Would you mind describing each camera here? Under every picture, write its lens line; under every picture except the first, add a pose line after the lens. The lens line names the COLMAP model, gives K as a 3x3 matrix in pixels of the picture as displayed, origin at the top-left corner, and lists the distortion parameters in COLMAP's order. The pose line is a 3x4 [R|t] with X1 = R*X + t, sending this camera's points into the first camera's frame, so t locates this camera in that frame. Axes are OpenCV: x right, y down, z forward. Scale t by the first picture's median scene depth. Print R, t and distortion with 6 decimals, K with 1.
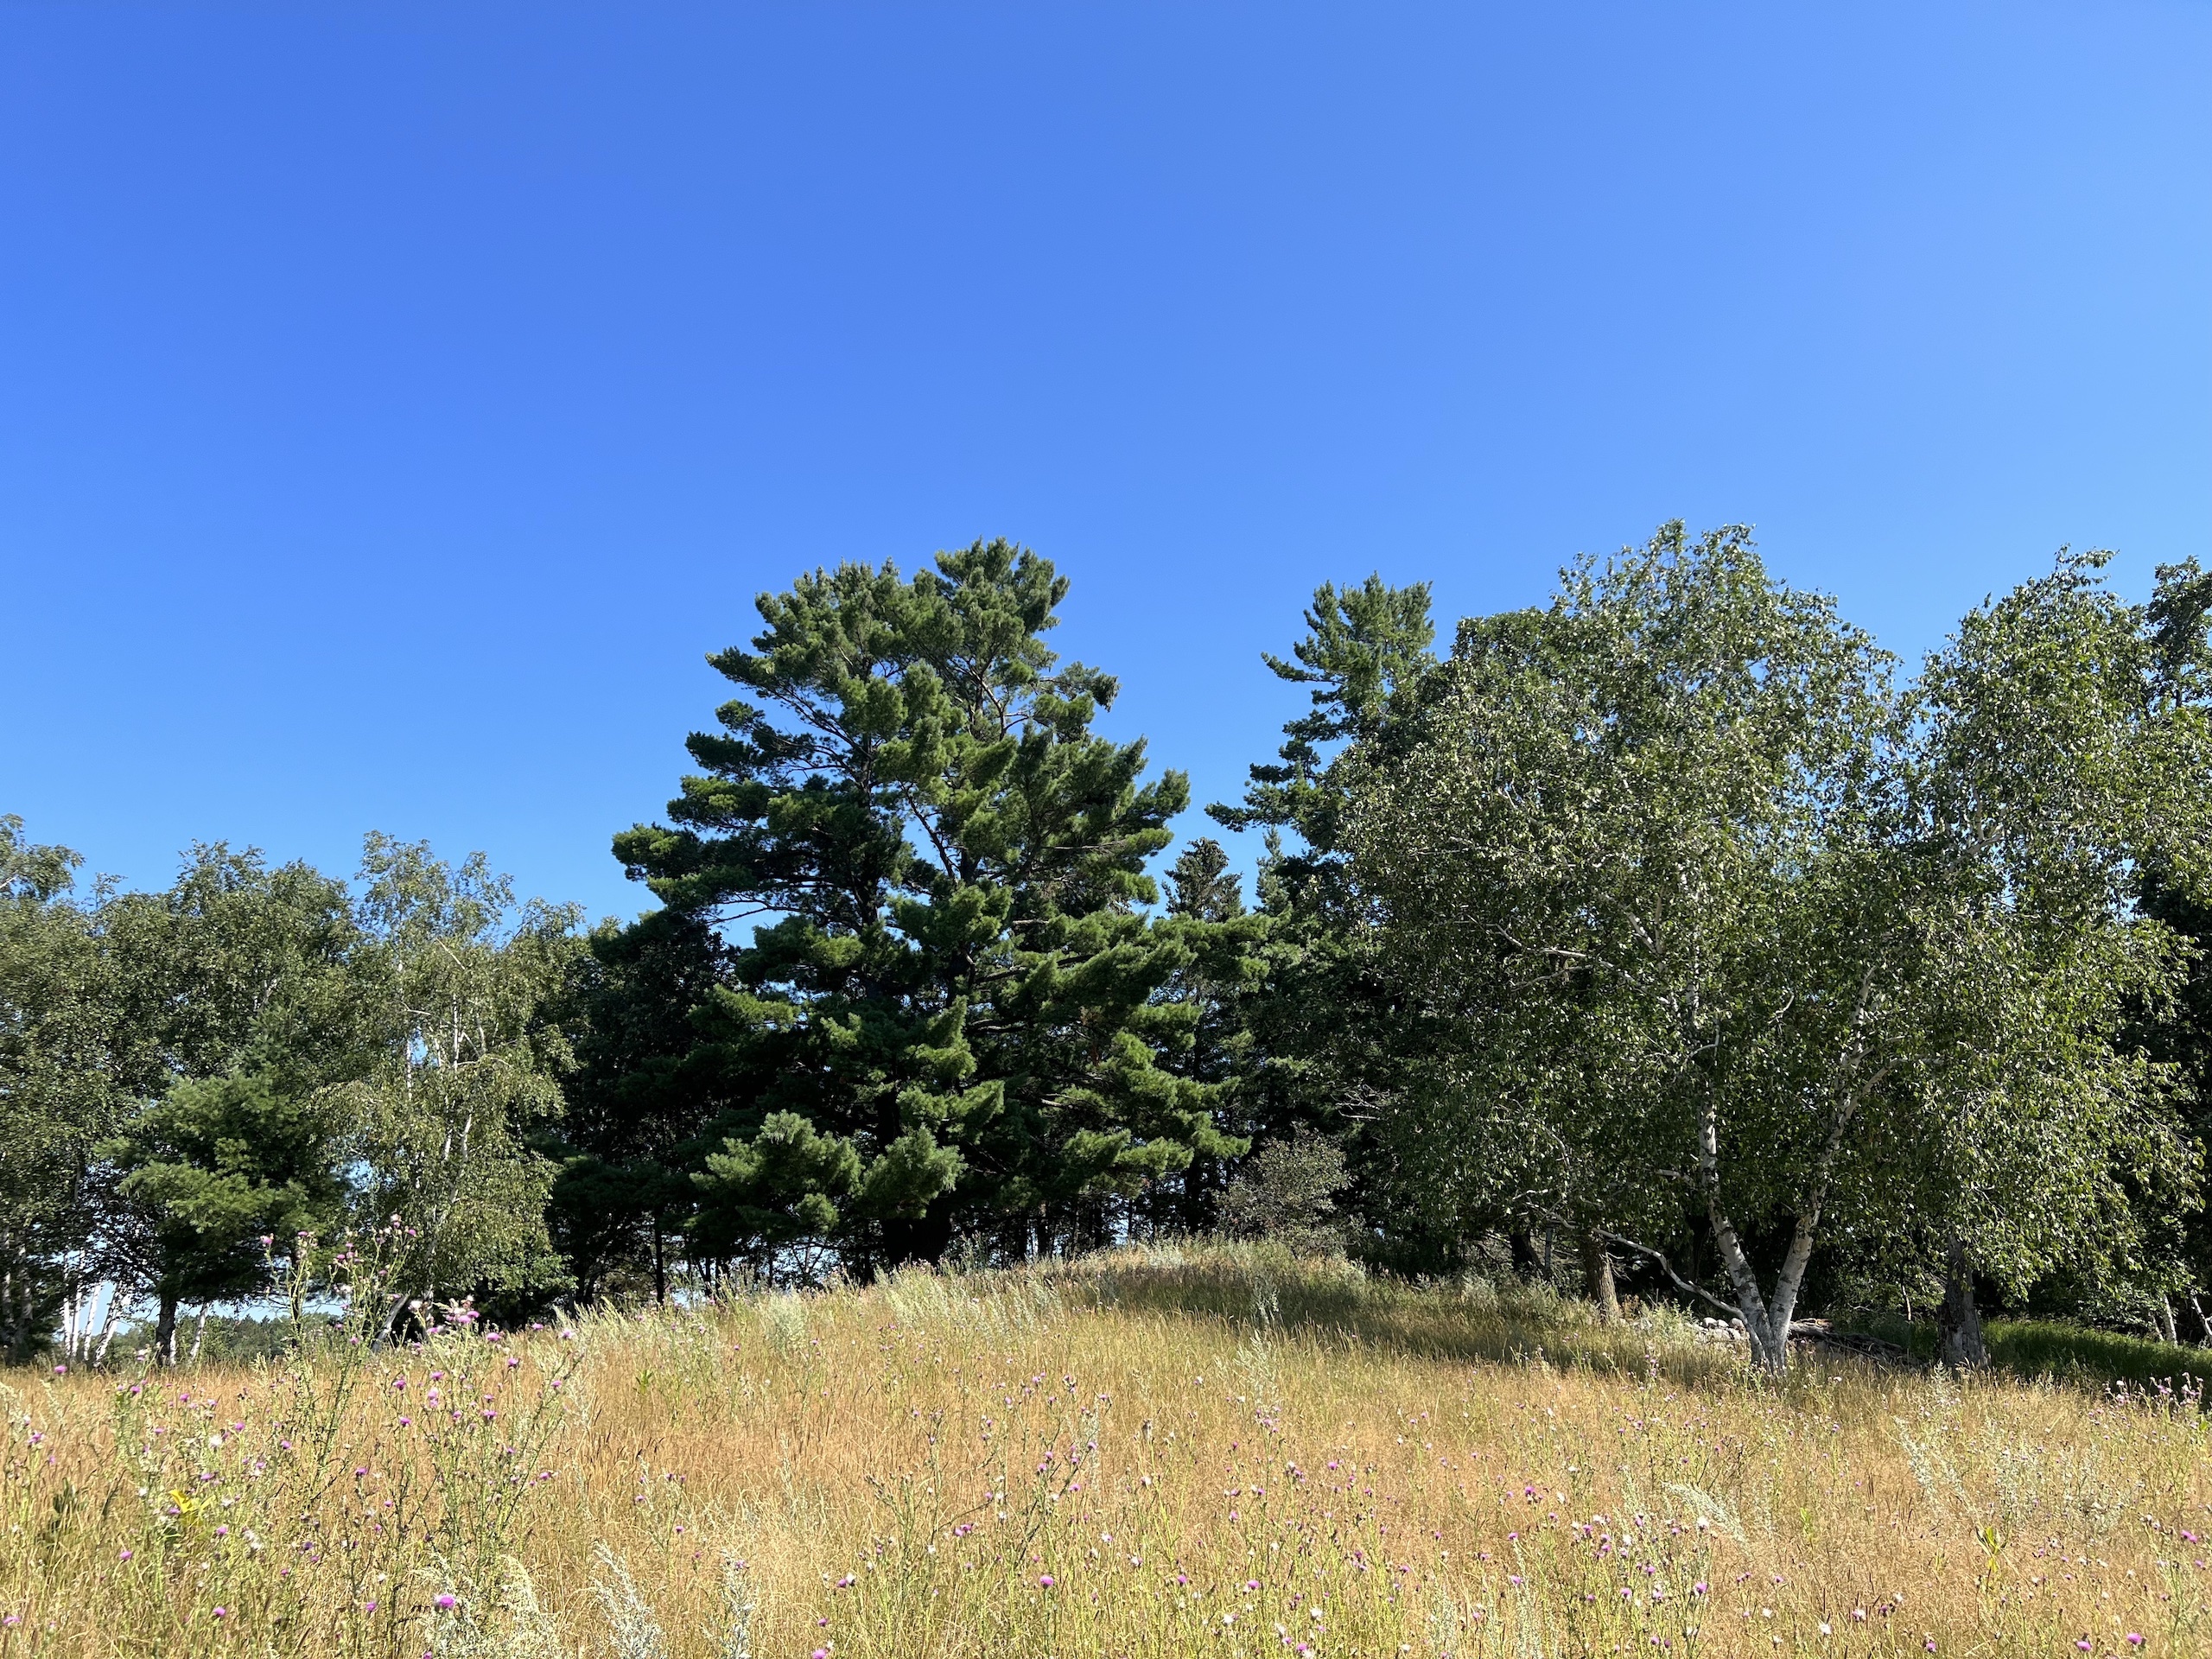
lens RADIAL K [[1691.5, 0, 1114.9], [0, 1691.5, 830.8], [0, 0, 1]] dist [0.036055, -0.005222]
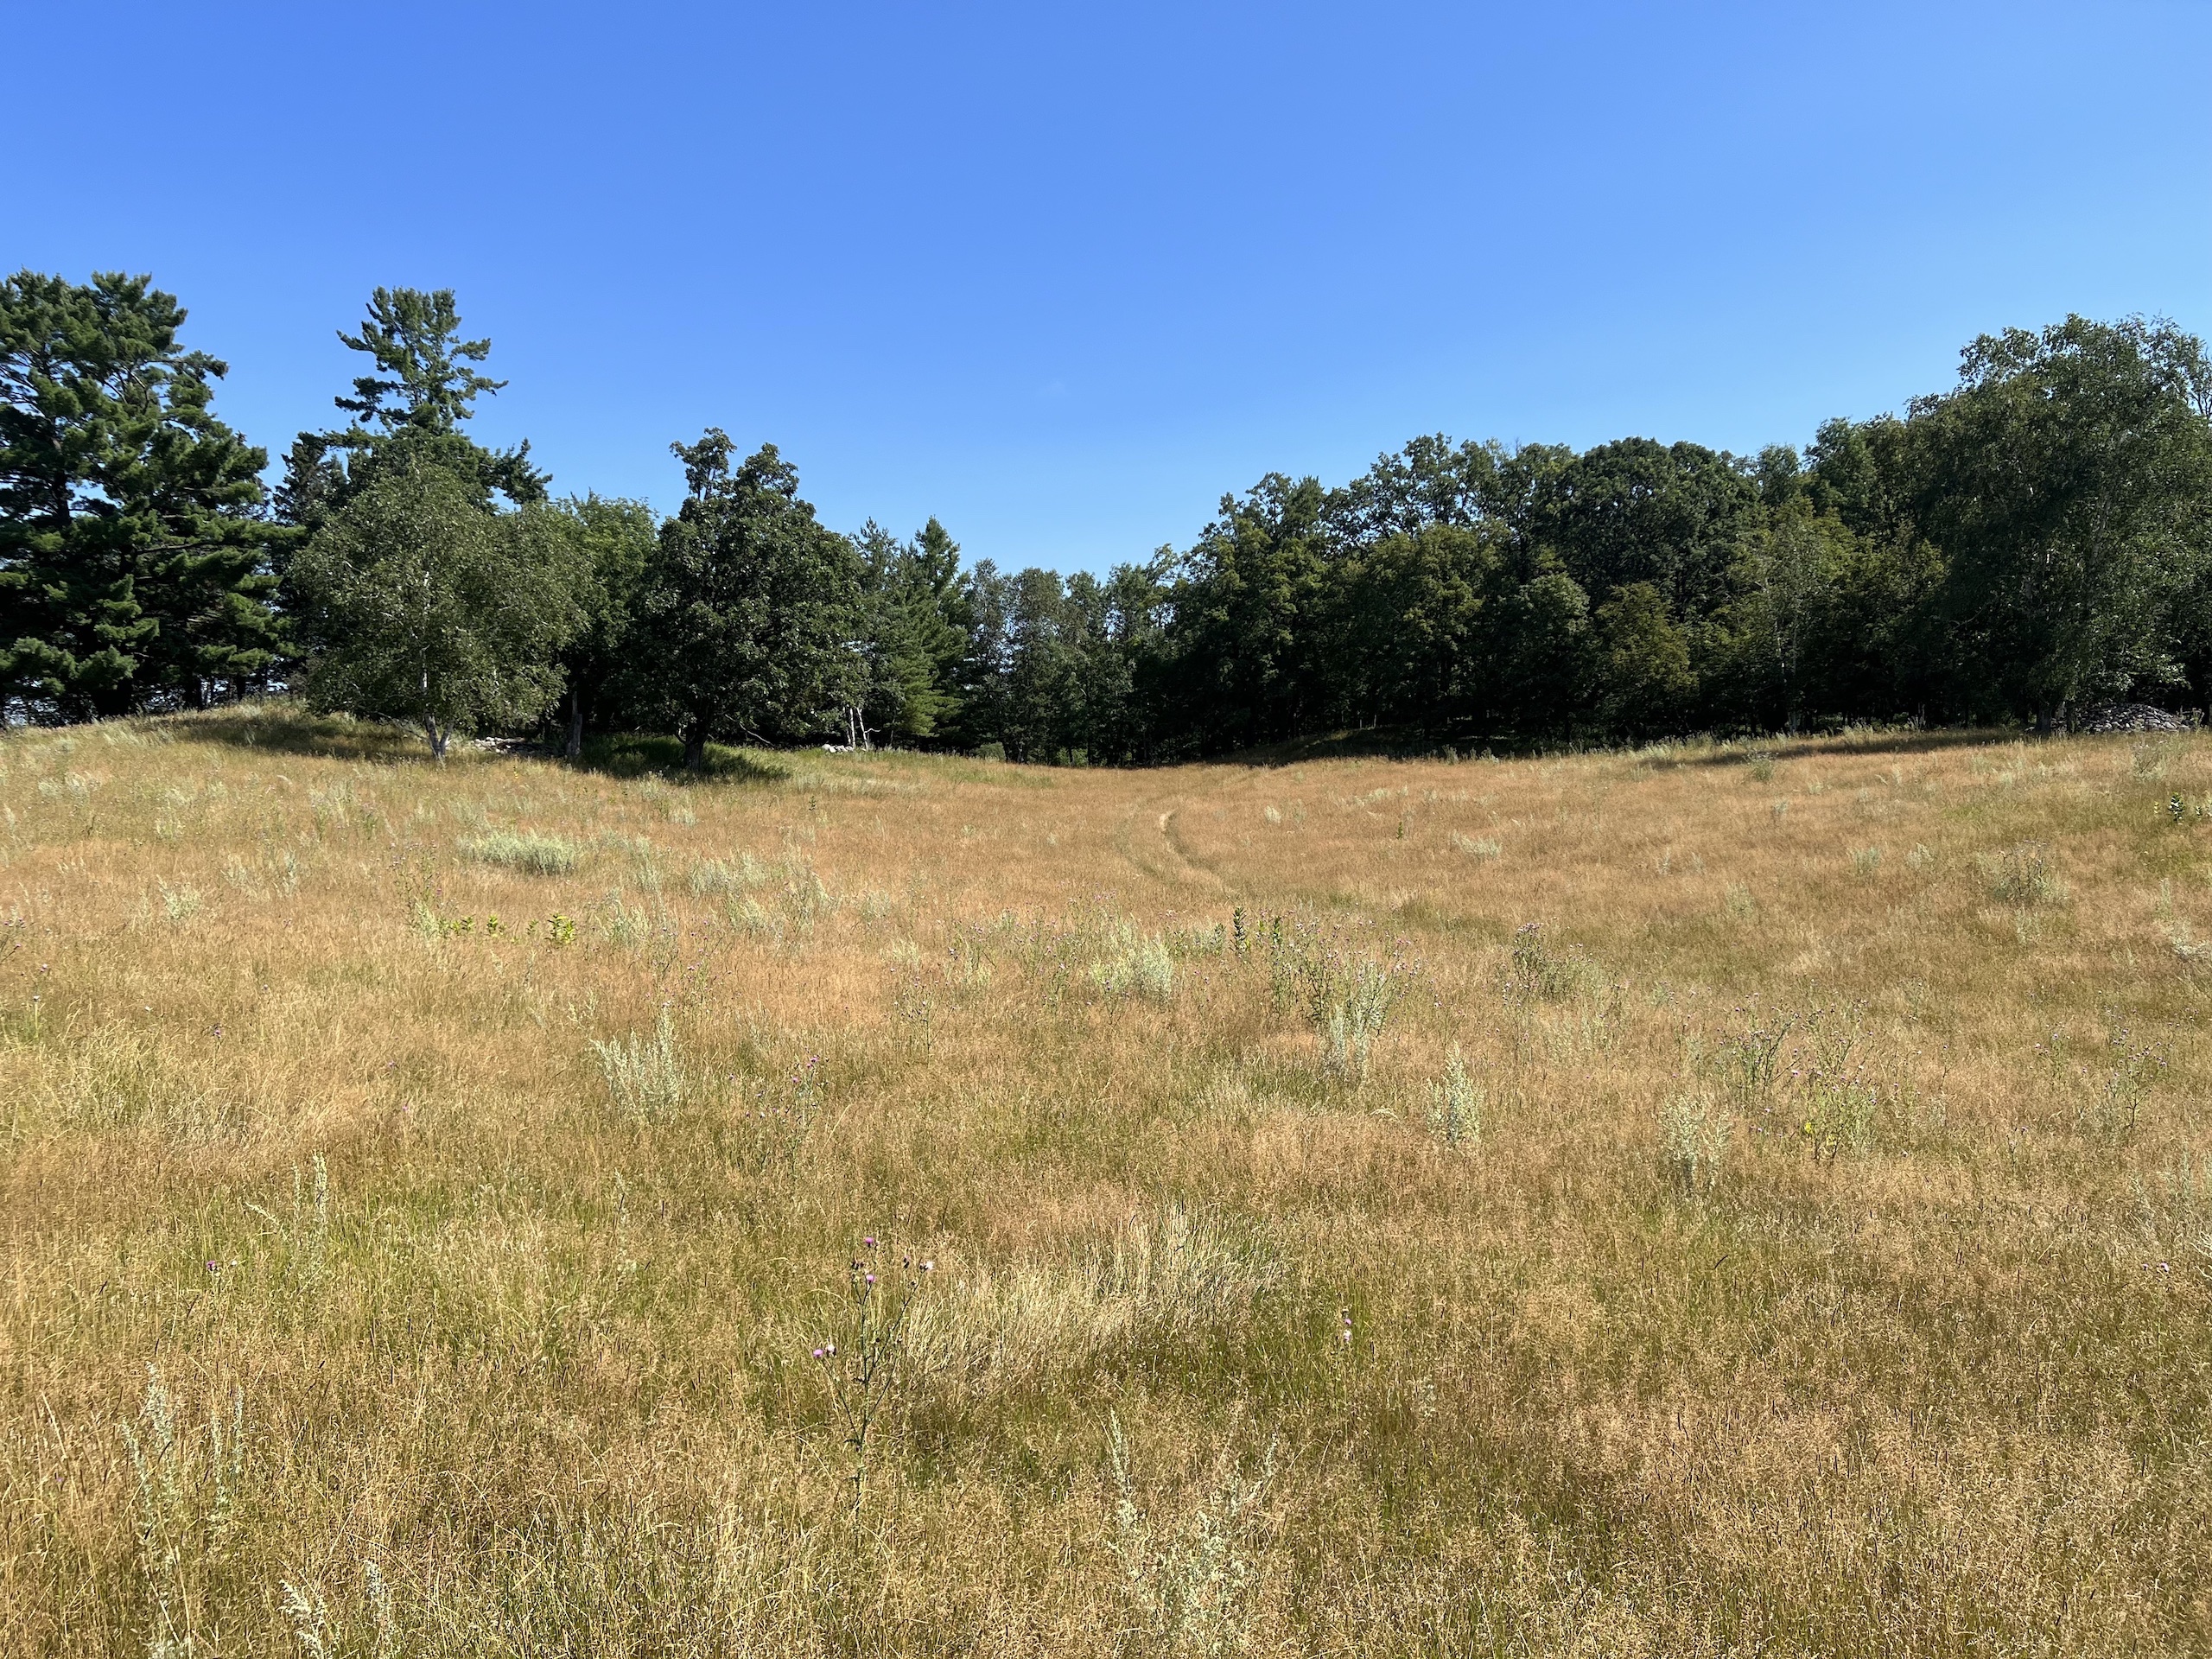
lens RADIAL K [[1691.5, 0, 1100.8], [0, 1691.5, 839.5], [0, 0, 1]] dist [0.036055, -0.005222]
pose [[0.917347, -0.024851, 0.397312, 0.136950], [-0.112401, 0.941270, 0.318396, -0.352342], [-0.381891, -0.336738, 0.860678, -1.152340]]
